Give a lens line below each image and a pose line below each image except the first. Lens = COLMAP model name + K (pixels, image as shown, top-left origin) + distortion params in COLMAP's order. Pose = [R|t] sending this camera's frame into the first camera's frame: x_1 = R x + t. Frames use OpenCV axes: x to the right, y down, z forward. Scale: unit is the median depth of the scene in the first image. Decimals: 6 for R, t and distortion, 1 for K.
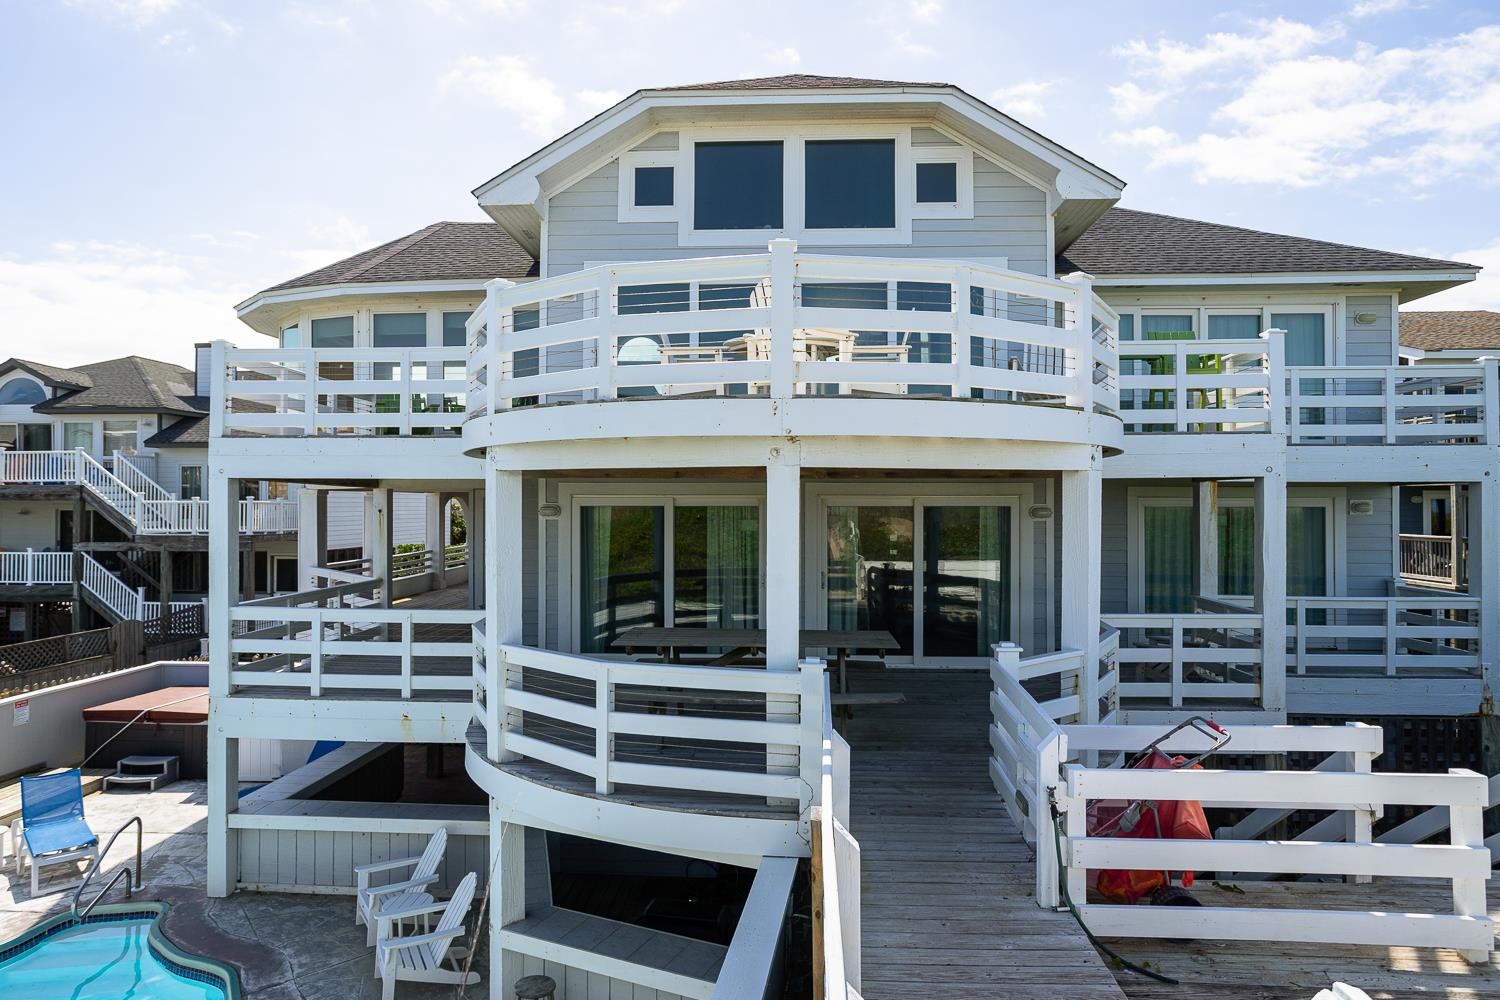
lens RADIAL K [[790.5, 0, 750.0], [0, 790.5, 500.0], [0, 0, 1]] dist [0.000708, 0.000293]
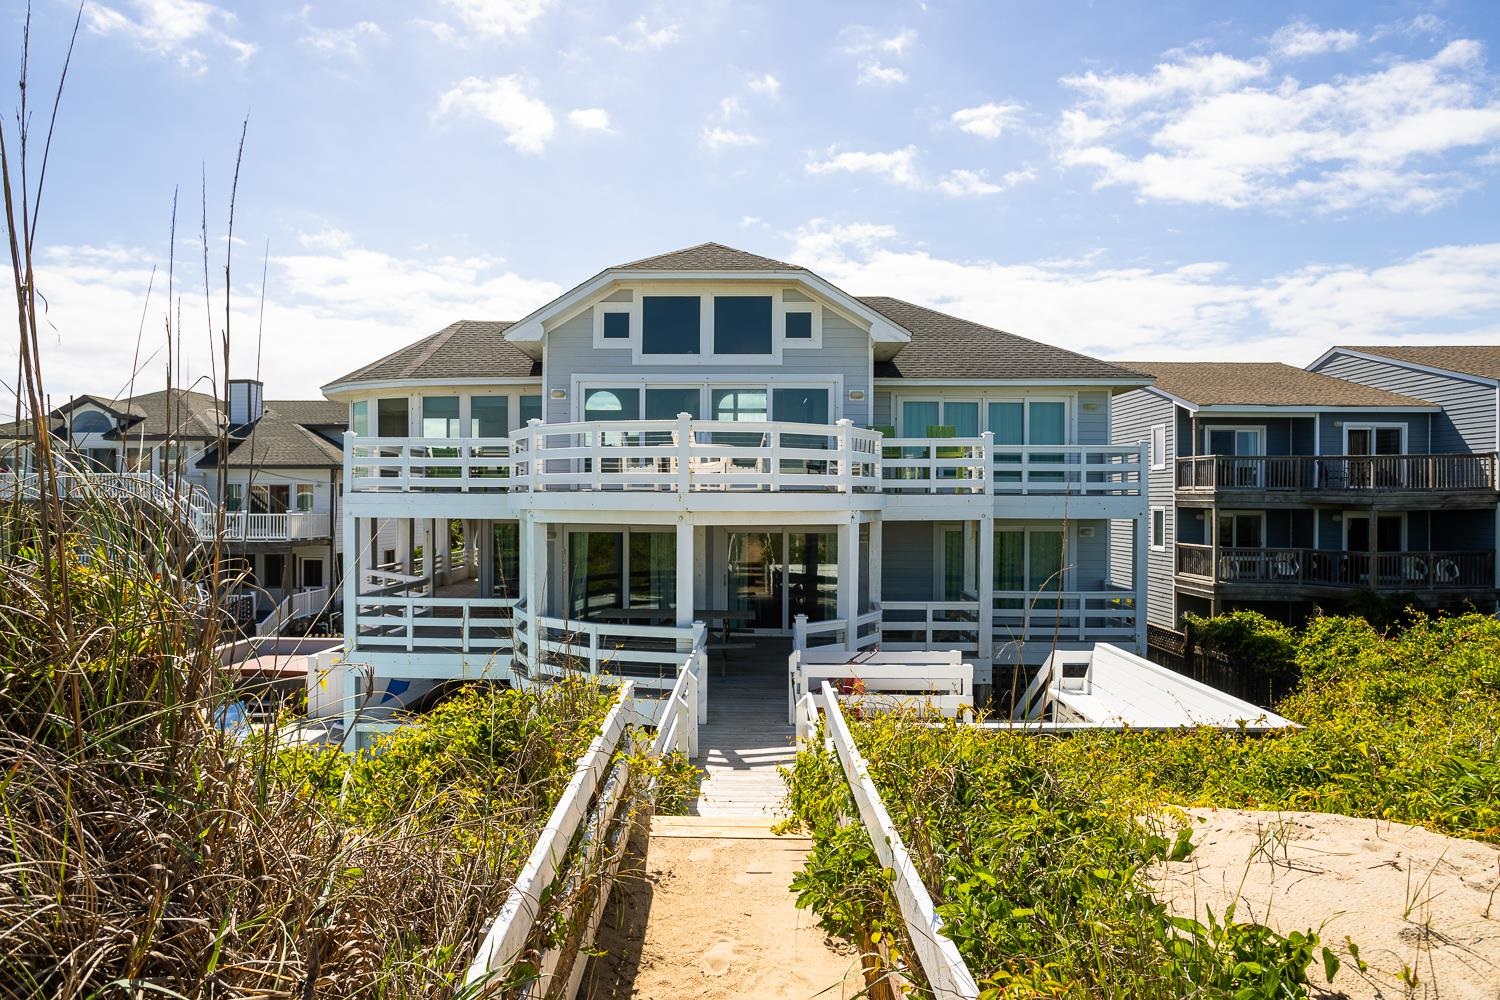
lens RADIAL K [[845.9, 0, 750.0], [0, 845.9, 500.0], [0, 0, 1]] dist [-0.001648, -0.000321]
pose [[0.999622, 0.001910, 0.027432, 0.091713], [-0.002244, 0.999924, 0.012160, -0.074574], [-0.027407, -0.012217, 0.999550, -0.642101]]
